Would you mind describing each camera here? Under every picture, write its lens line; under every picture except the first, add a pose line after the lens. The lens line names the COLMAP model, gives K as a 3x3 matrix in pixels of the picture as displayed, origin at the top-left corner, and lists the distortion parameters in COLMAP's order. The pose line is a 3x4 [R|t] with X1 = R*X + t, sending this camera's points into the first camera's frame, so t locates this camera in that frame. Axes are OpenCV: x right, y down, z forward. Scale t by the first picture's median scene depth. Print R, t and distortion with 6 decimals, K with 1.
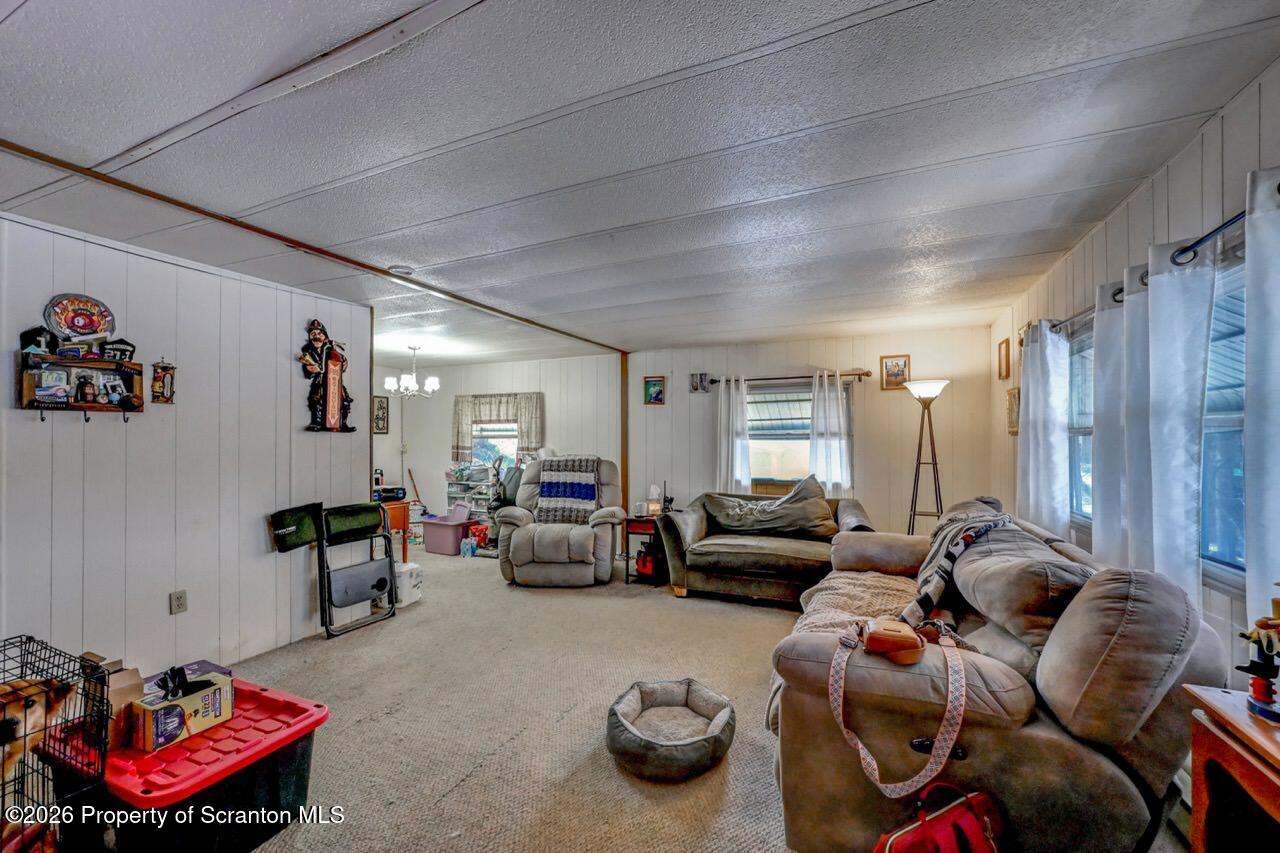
lens RADIAL K [[509.1, 0, 644.4], [0, 509.1, 429.5], [0, 0, 1]] dist [-0.000262, -0.000014]
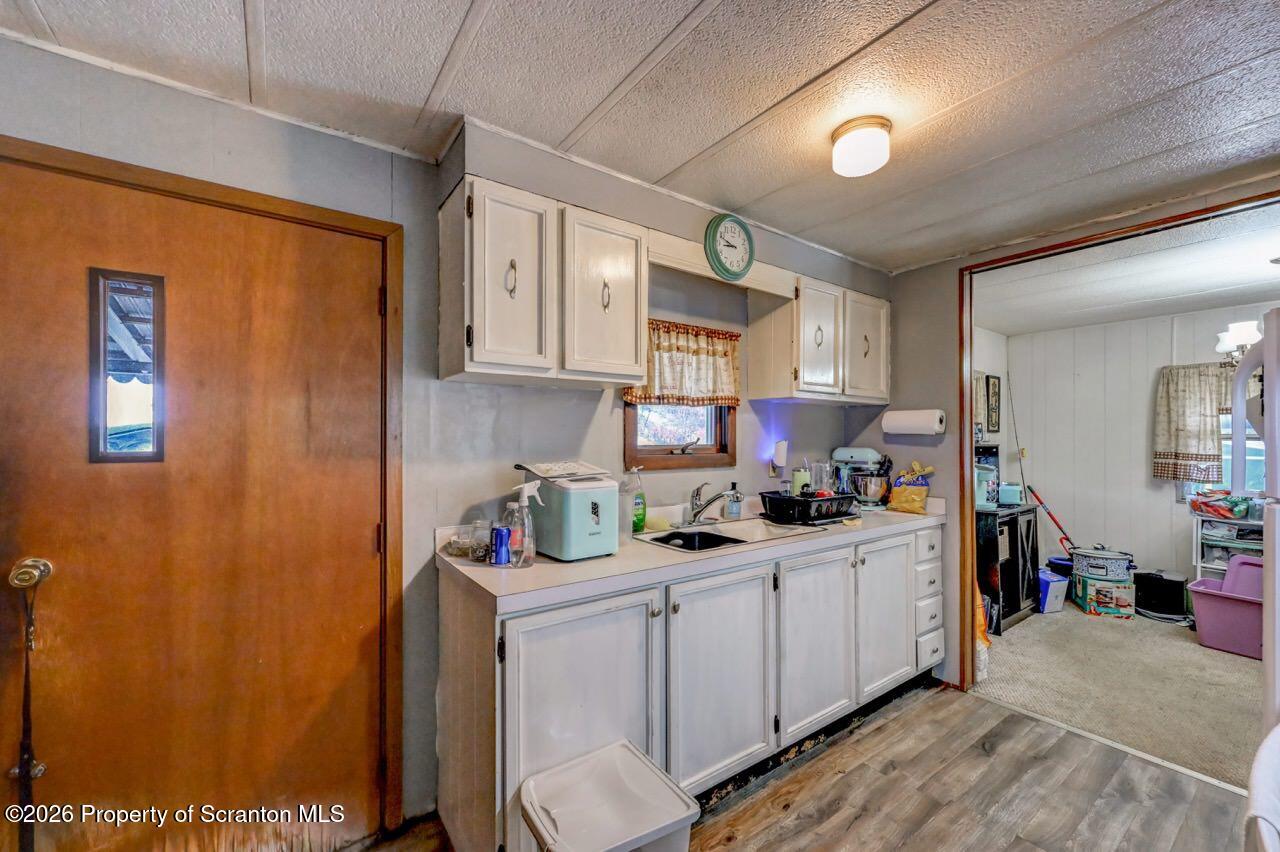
lens RADIAL K [[509.1, 0, 644.4], [0, 509.1, 429.0], [0, 0, 1]] dist [-0.000262, -0.000014]
pose [[0.864015, -0.003976, -0.503450, -0.787396], [0.005947, 0.999980, 0.002310, 0.000278], [0.503431, -0.004990, 0.864021, 0.257758]]
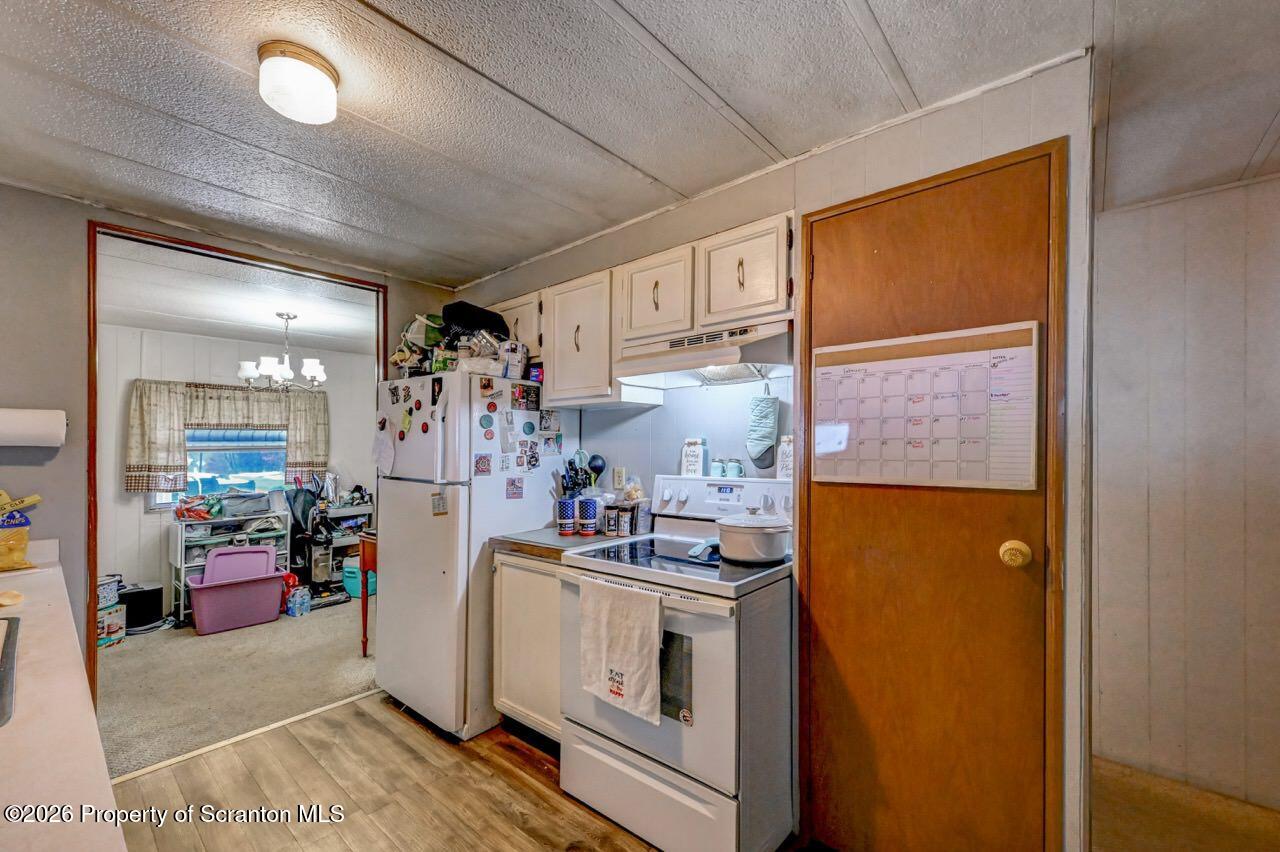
lens RADIAL K [[521.6, 0, 643.7], [0, 521.6, 443.8], [0, 0, 1]] dist [-0.000814, 0.000047]
pose [[0.285662, 0.000644, 0.958330, -1.031314], [-0.006082, 0.999981, 0.001141, 0.004221], [-0.958311, -0.006155, 0.285661, 0.360756]]
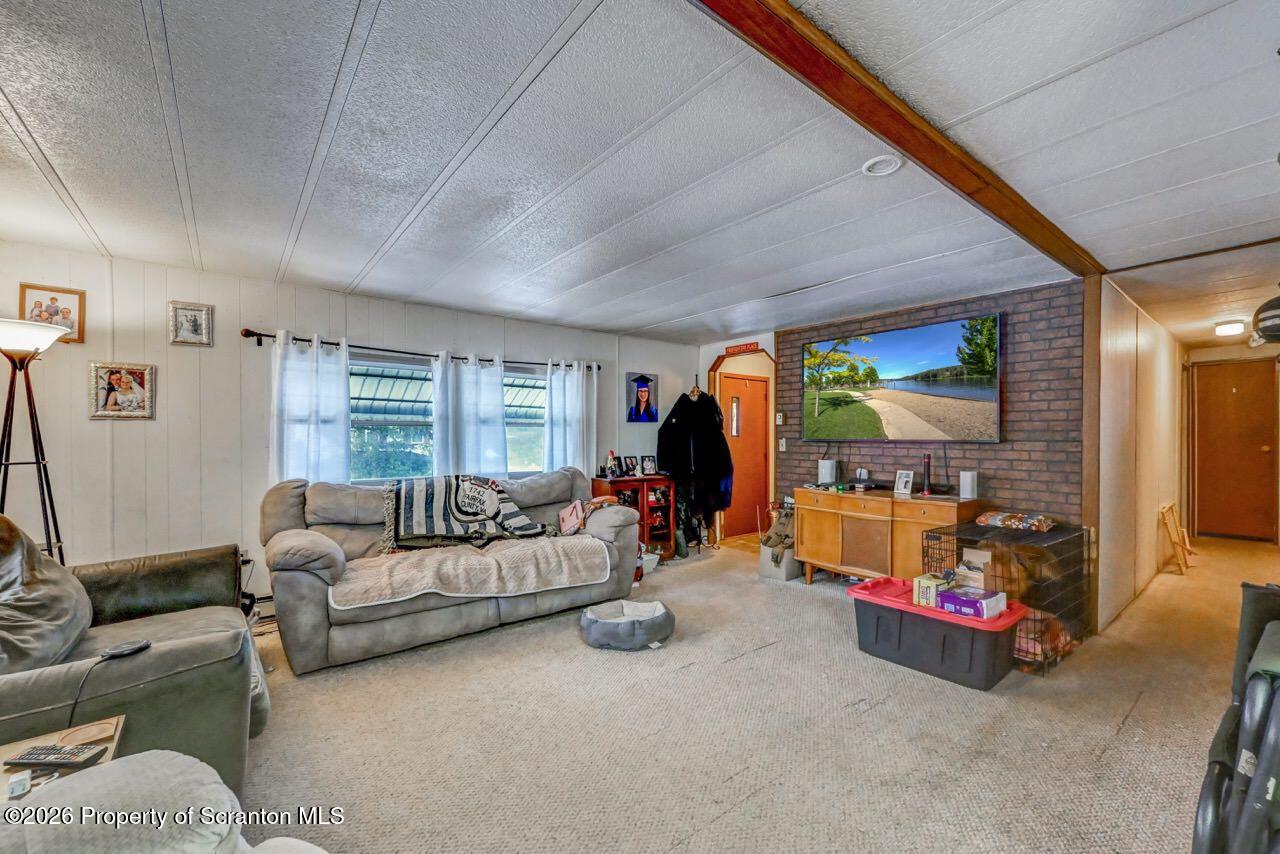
lens RADIAL K [[521.6, 0, 643.7], [0, 521.6, 444.8], [0, 0, 1]] dist [-0.000814, 0.000047]
pose [[-0.886797, -0.002239, 0.462153, -0.286899], [-0.006351, 0.999953, -0.007343, 0.036244], [-0.462115, -0.009447, -0.886770, 0.978875]]
